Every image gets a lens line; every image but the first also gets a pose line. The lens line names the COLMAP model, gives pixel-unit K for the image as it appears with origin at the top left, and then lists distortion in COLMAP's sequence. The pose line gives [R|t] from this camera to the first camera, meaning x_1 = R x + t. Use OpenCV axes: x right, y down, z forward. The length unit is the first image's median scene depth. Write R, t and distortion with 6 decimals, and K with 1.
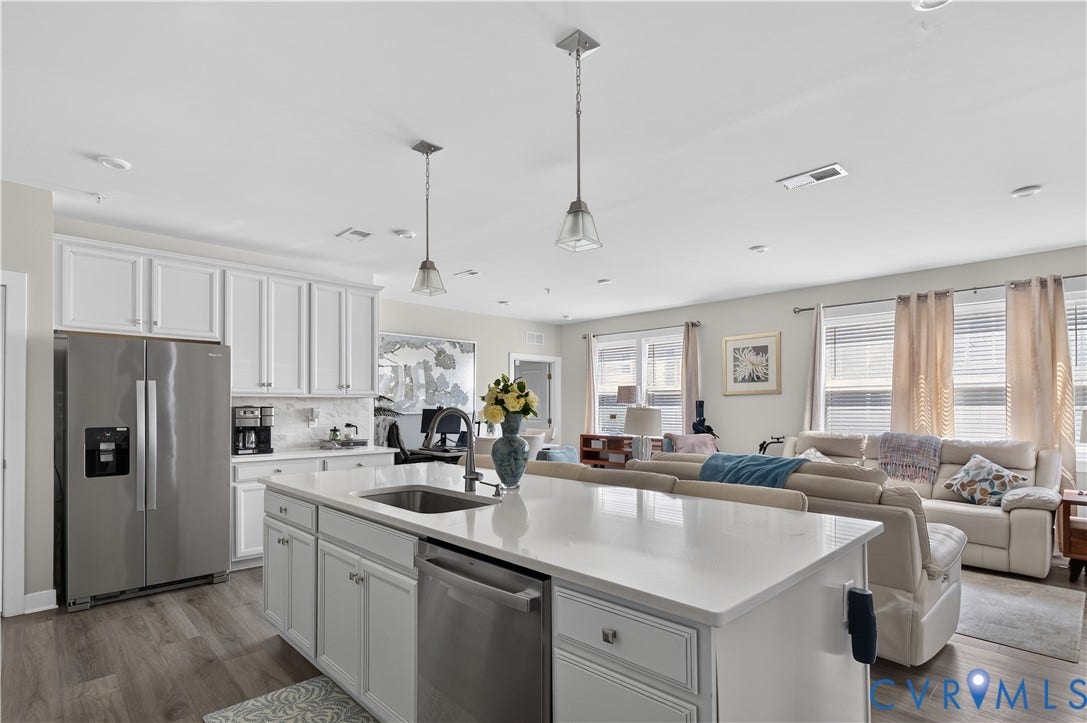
lens RADIAL K [[535.6, 0, 549.1], [0, 535.6, 404.2], [0, 0, 1]] dist [-0.000781, -0.000586]
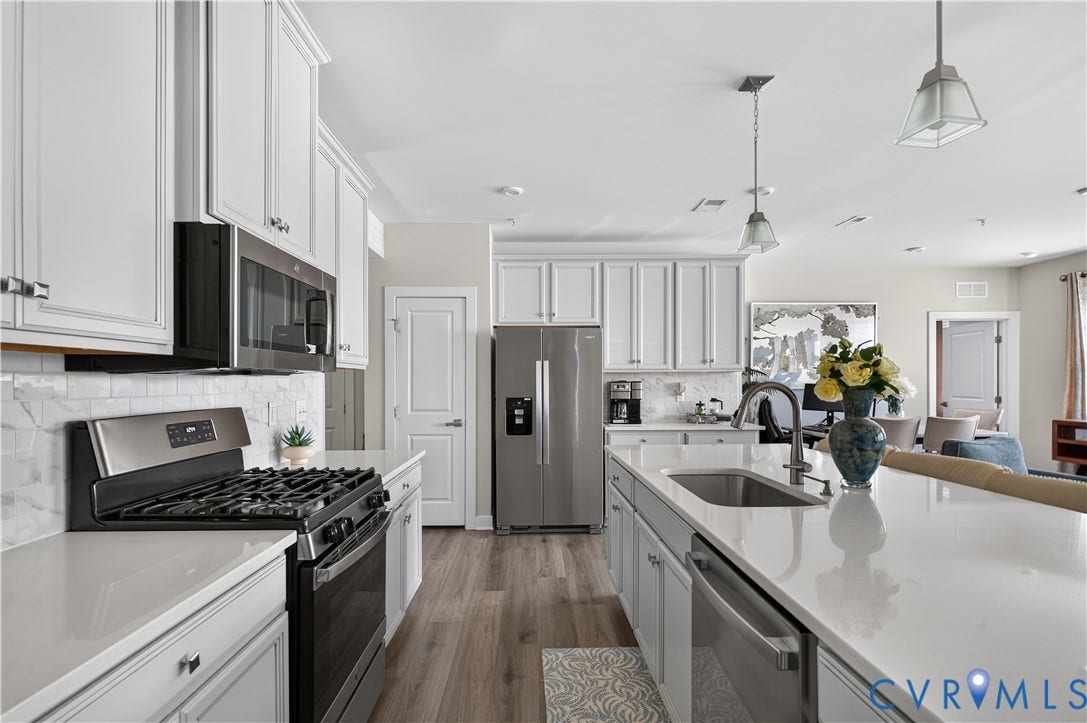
lens RADIAL K [[523.0, 0, 542.5], [0, 523.0, 383.0], [0, 0, 1]] dist [0.003098, -0.000016]
pose [[0.732496, -0.001327, -0.680770, 0.068066], [0.006713, 0.999964, 0.005274, 0.001301], [0.680738, -0.008432, 0.732479, 0.095348]]
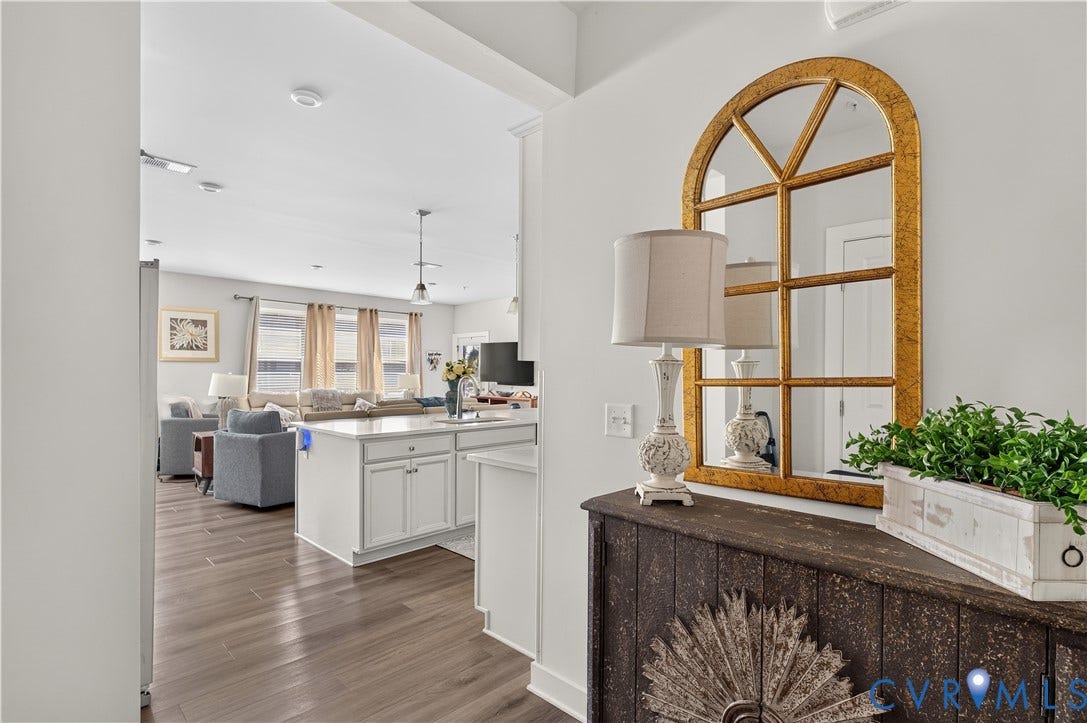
lens RADIAL K [[516.8, 0, 543.5], [0, 516.8, 361.5], [0, 0, 1]] dist [-0.000736, -0.000284]
pose [[-0.020978, 0.021747, 0.999543, -1.223123], [-0.007246, 0.999734, -0.021903, 0.002328], [-0.999754, -0.007702, -0.020815, 0.454676]]
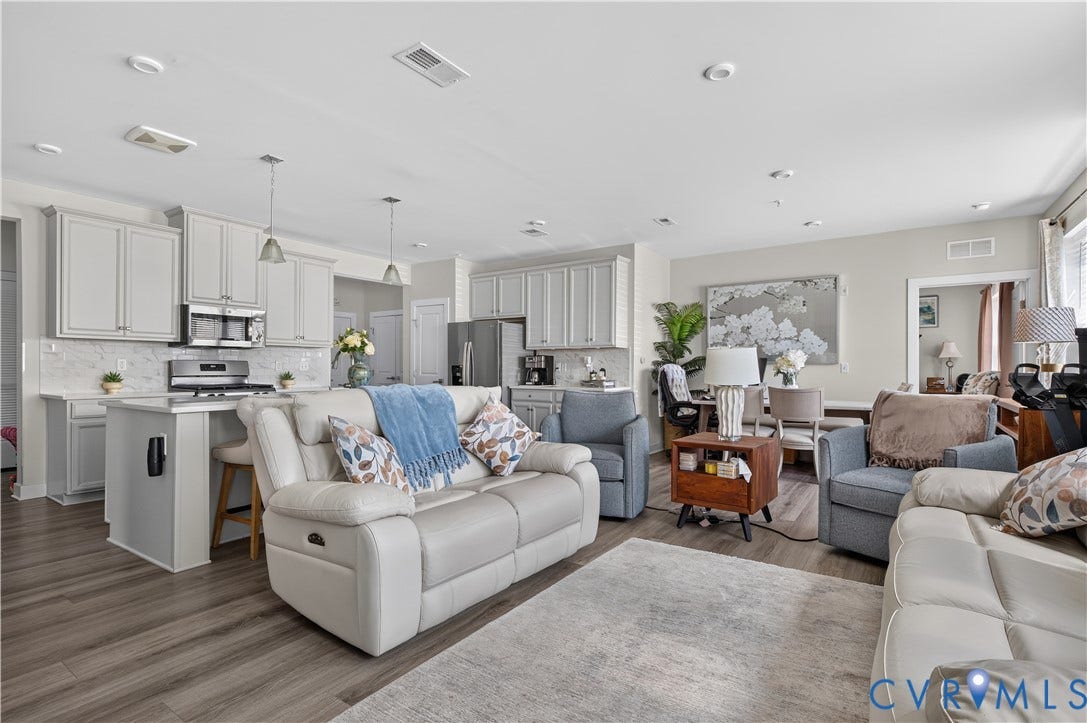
lens RADIAL K [[516.8, 0, 543.5], [0, 516.8, 361.5], [0, 0, 1]] dist [-0.000736, -0.000284]
pose [[0.187994, -0.007684, -0.982140, 1.039254], [-0.000979, 0.999967, -0.008011, 0.038407], [0.982170, 0.002468, 0.187981, 0.813306]]
